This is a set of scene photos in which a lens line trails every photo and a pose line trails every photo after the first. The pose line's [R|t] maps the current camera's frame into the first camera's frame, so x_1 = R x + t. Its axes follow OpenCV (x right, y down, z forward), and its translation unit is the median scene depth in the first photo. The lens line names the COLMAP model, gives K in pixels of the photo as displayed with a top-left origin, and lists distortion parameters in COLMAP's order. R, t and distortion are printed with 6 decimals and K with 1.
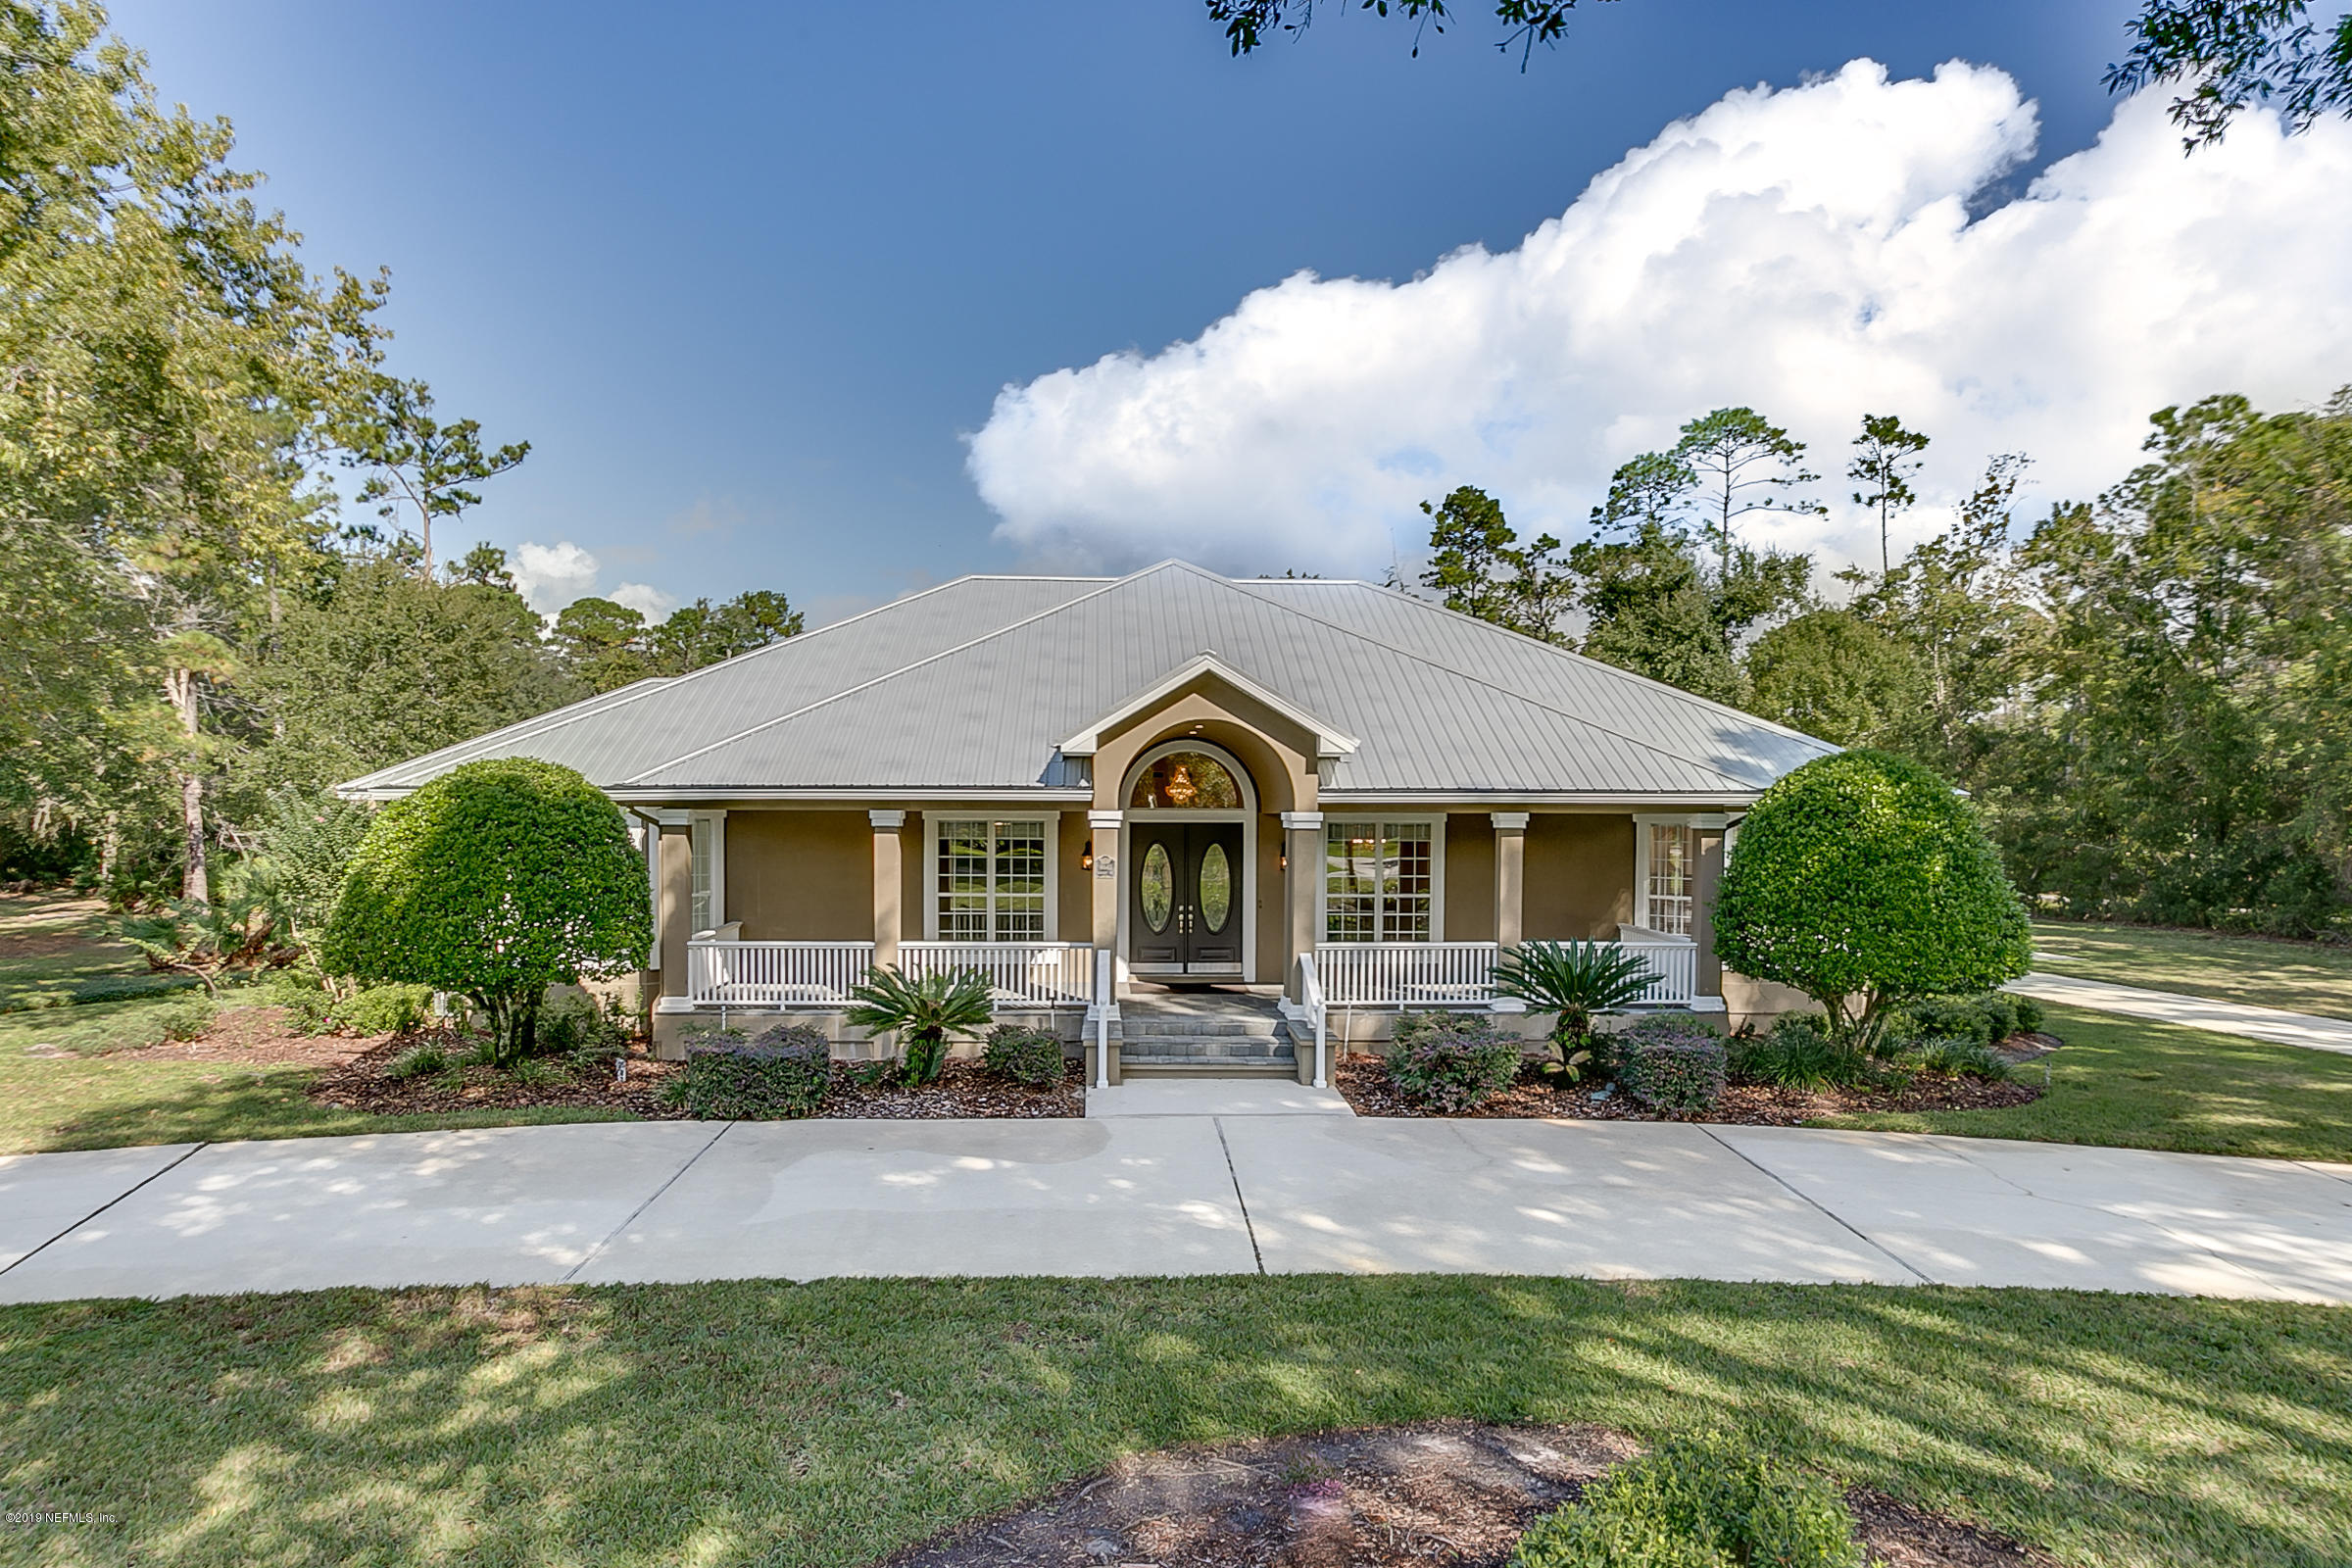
lens RADIAL K [[1394.3, 0, 1177.0], [0, 1394.3, 854.9], [0, 0, 1]] dist [0.000399, -0.000144]
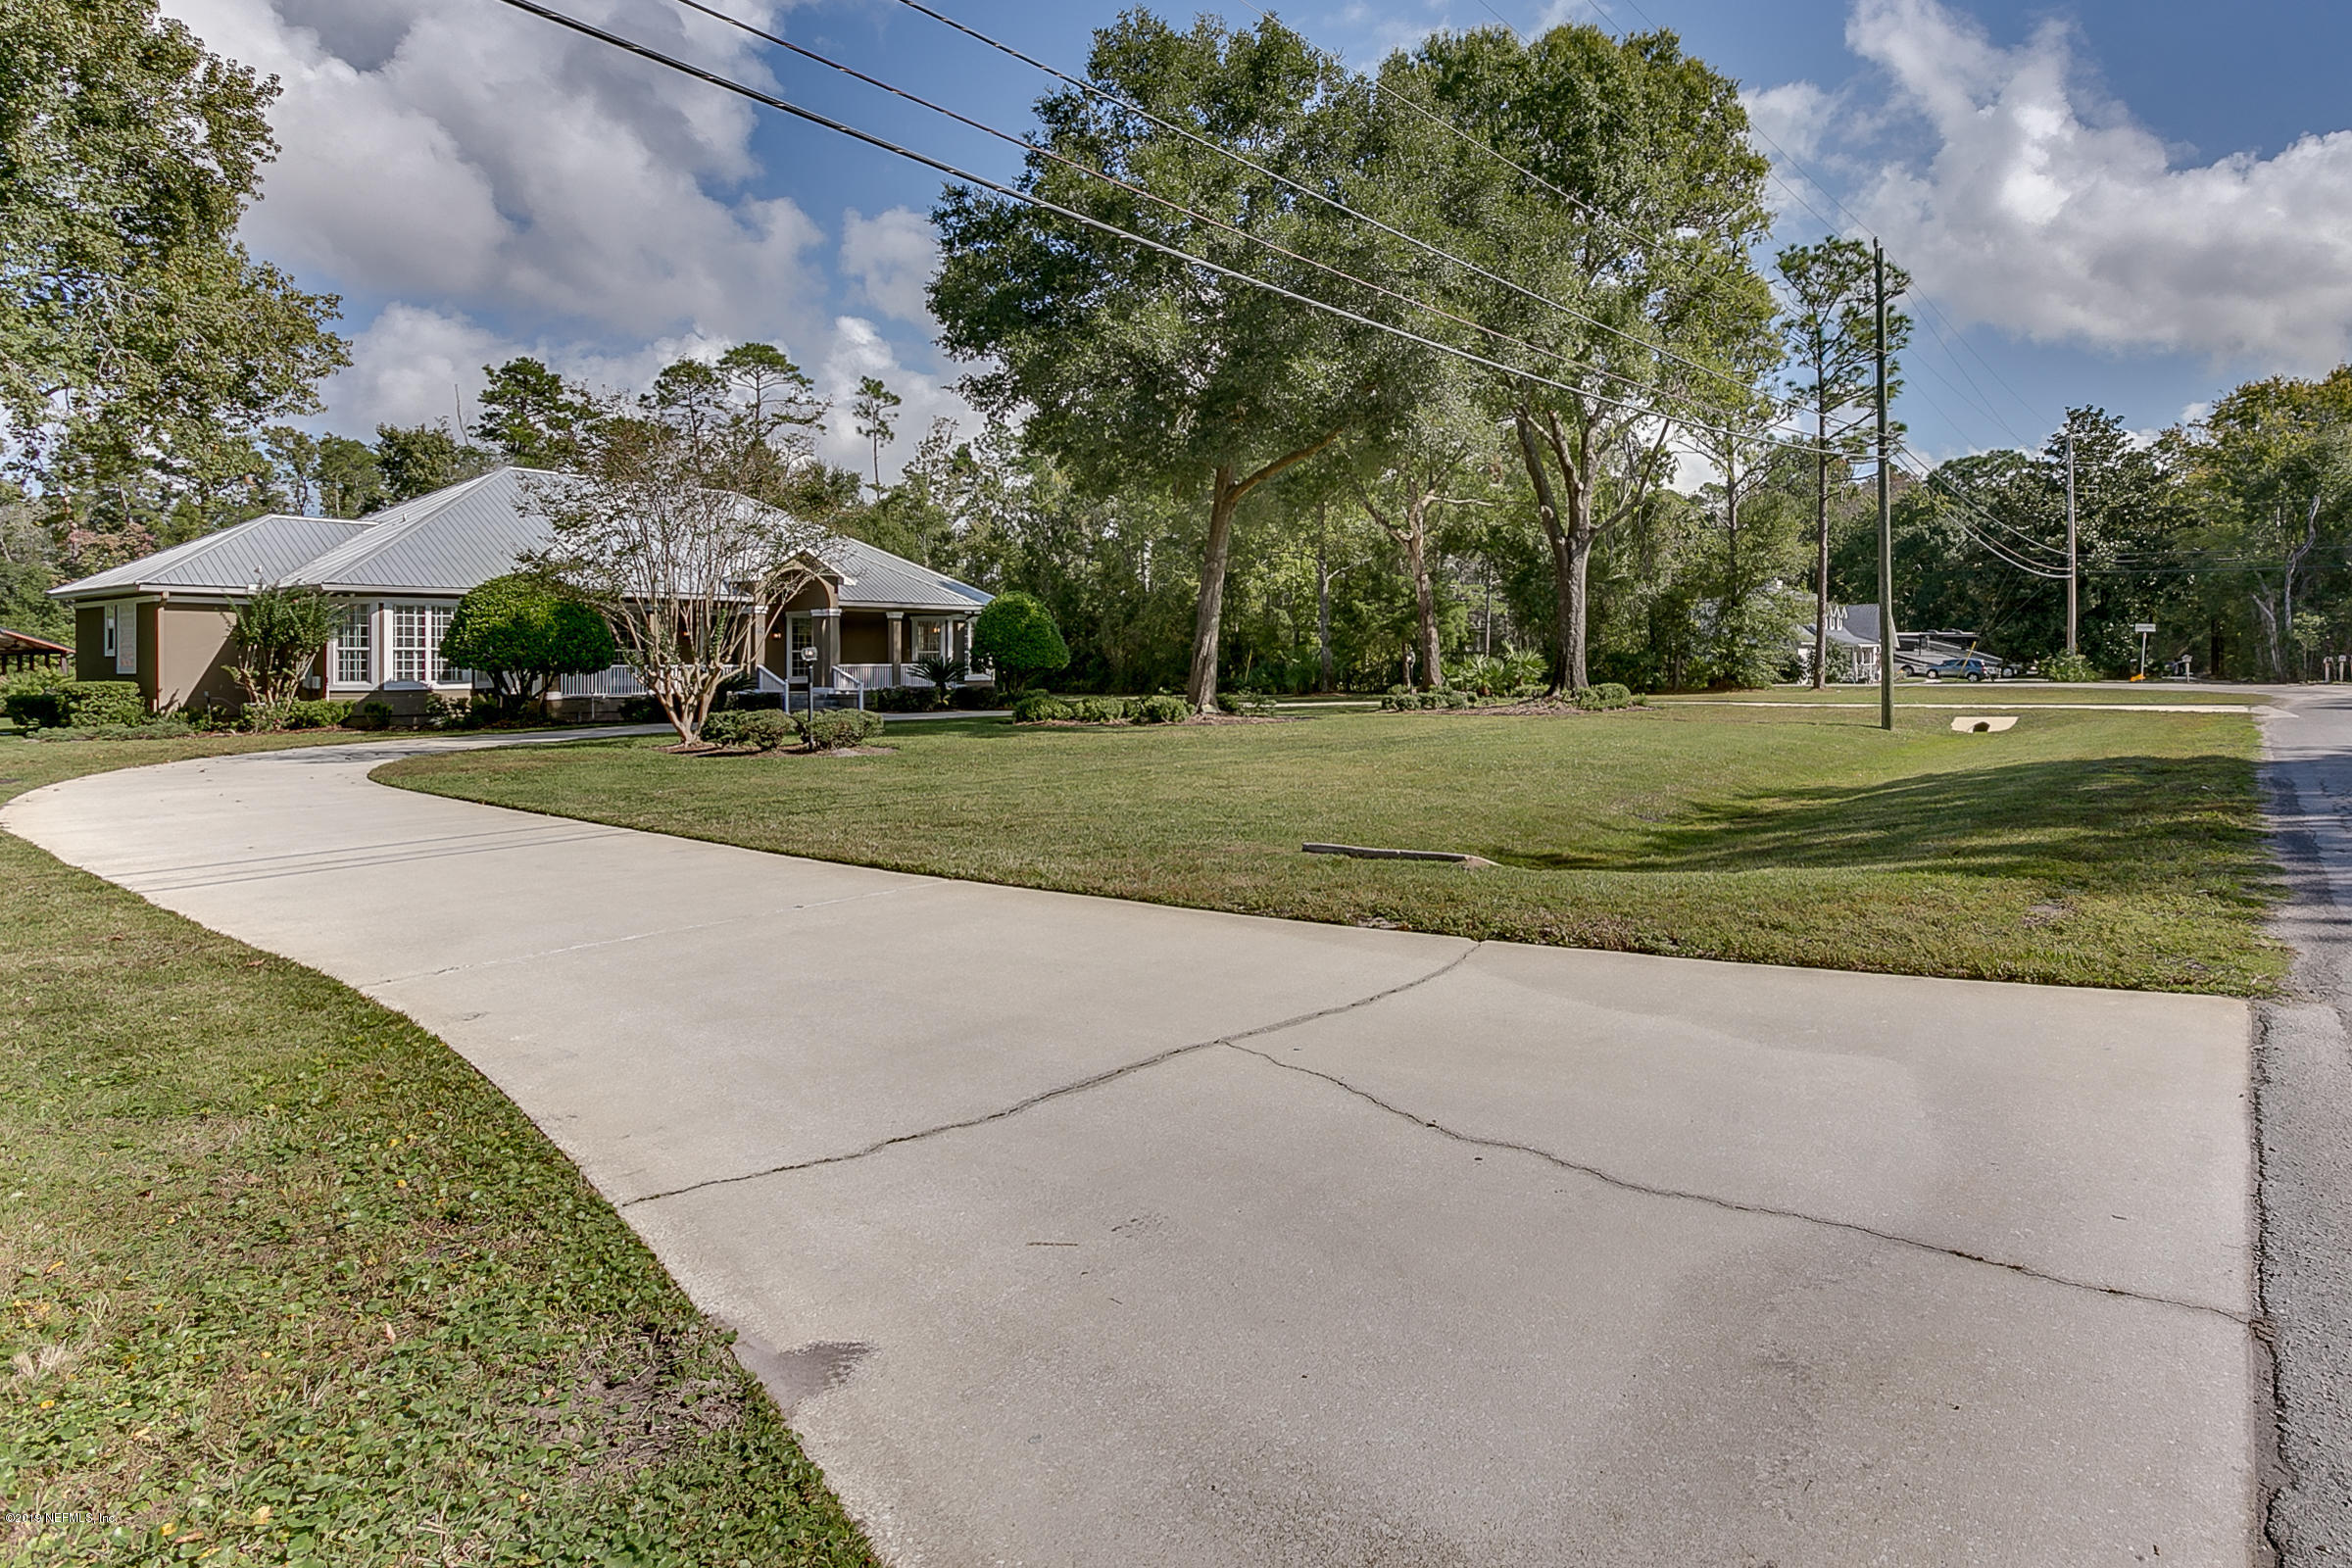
lens RADIAL K [[1394.3, 0, 1177.0], [0, 1394.3, 854.9], [0, 0, 1]] dist [0.000399, -0.000144]
pose [[0.710780, -0.086913, 0.698024, -0.393237], [0.008790, 0.993357, 0.114736, 0.039432], [-0.703359, -0.075416, 0.706823, -0.388596]]
